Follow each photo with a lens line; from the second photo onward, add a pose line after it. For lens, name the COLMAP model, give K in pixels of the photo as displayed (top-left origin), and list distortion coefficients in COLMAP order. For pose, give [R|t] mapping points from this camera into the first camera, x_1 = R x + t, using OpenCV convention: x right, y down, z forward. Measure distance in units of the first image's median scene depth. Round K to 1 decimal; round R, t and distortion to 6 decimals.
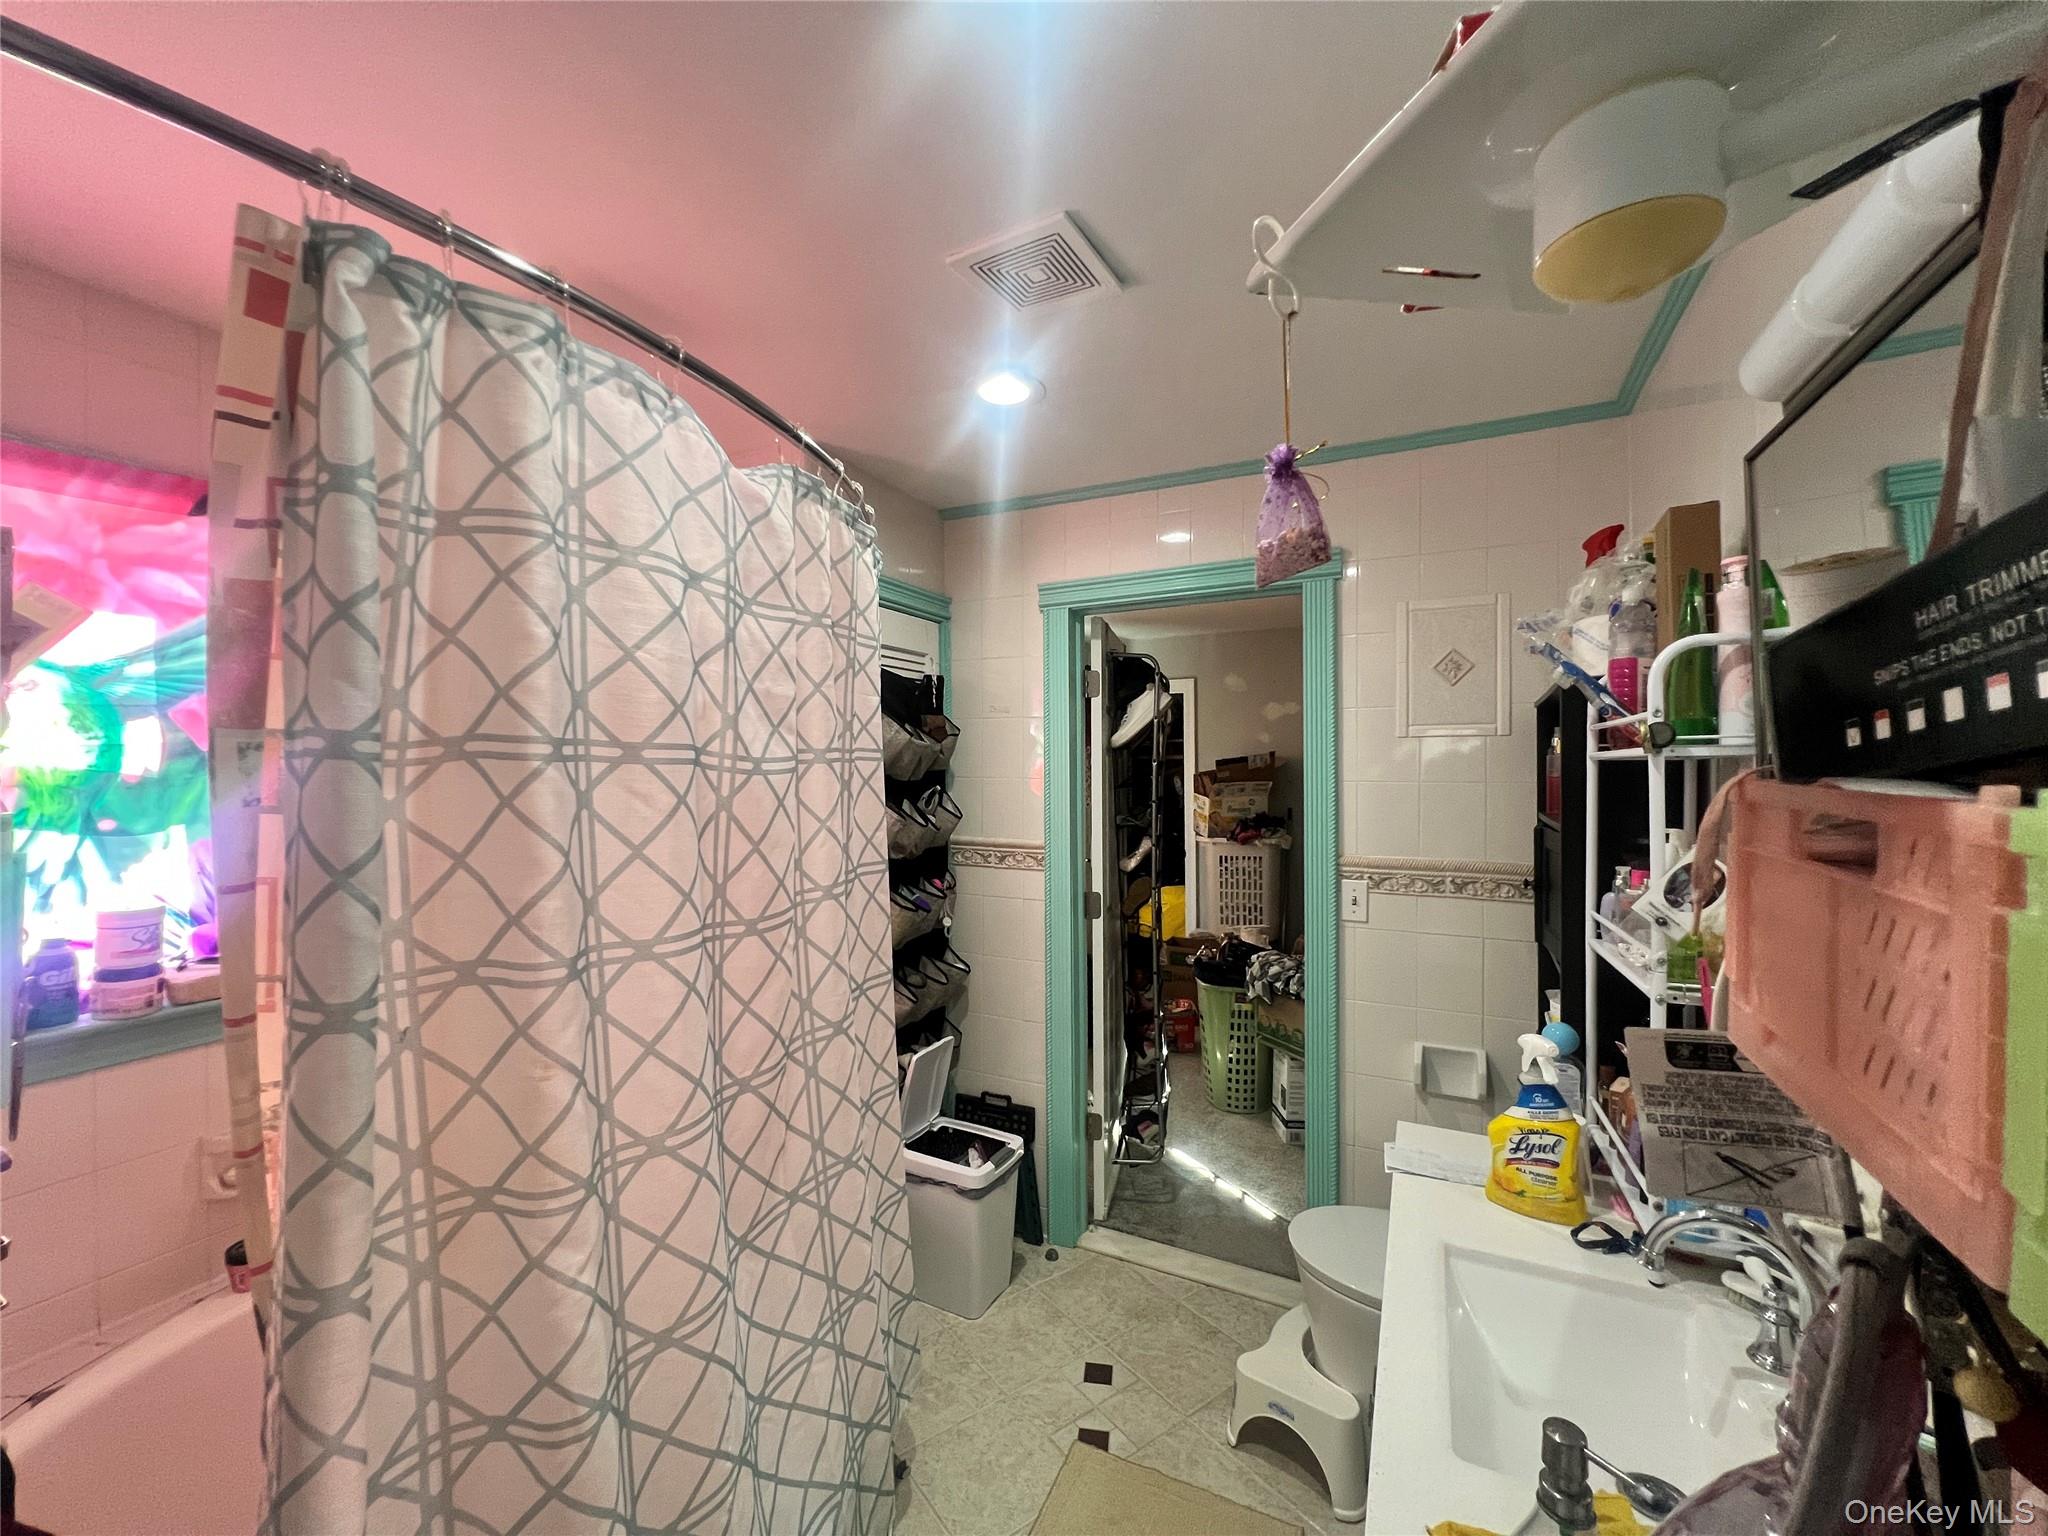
lens RADIAL K [[817.0, 0, 1017.6], [0, 817.0, 771.4], [0, 0, 1]] dist [-0.002013, 0.000594]
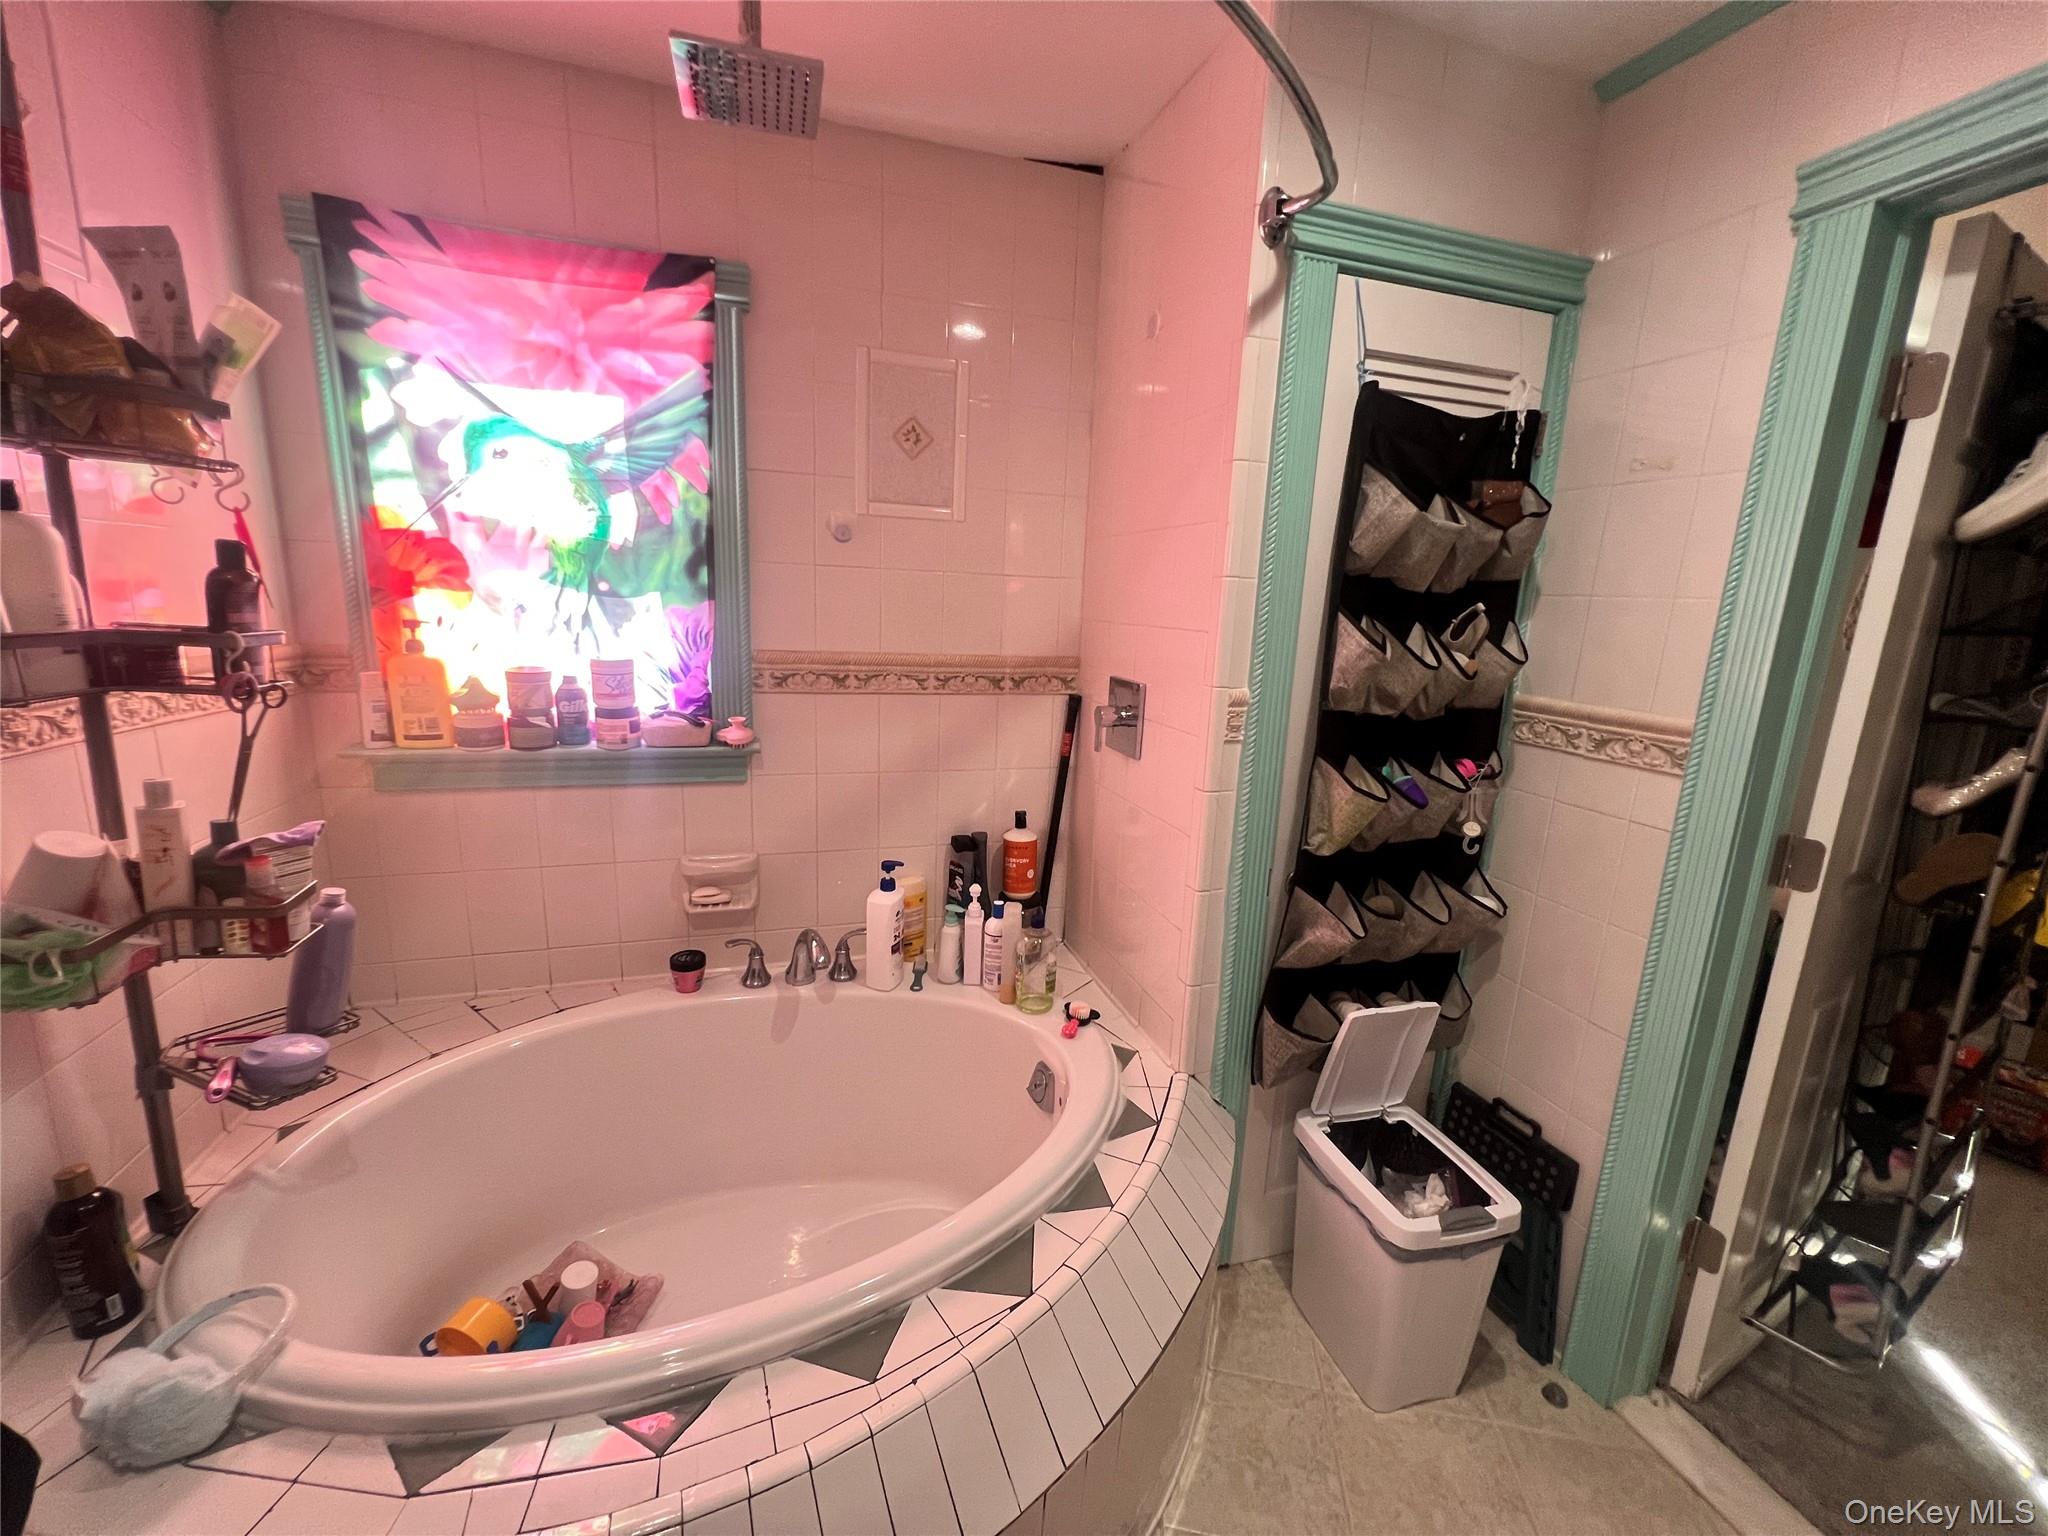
lens RADIAL K [[817.0, 0, 1017.0], [0, 817.0, 773.2], [0, 0, 1]] dist [-0.002013, 0.000594]
pose [[0.695231, 0.181515, -0.695490, 0.102031], [-0.050454, 0.977526, 0.204687, 0.033863], [0.717014, -0.107214, 0.688765, 0.341529]]
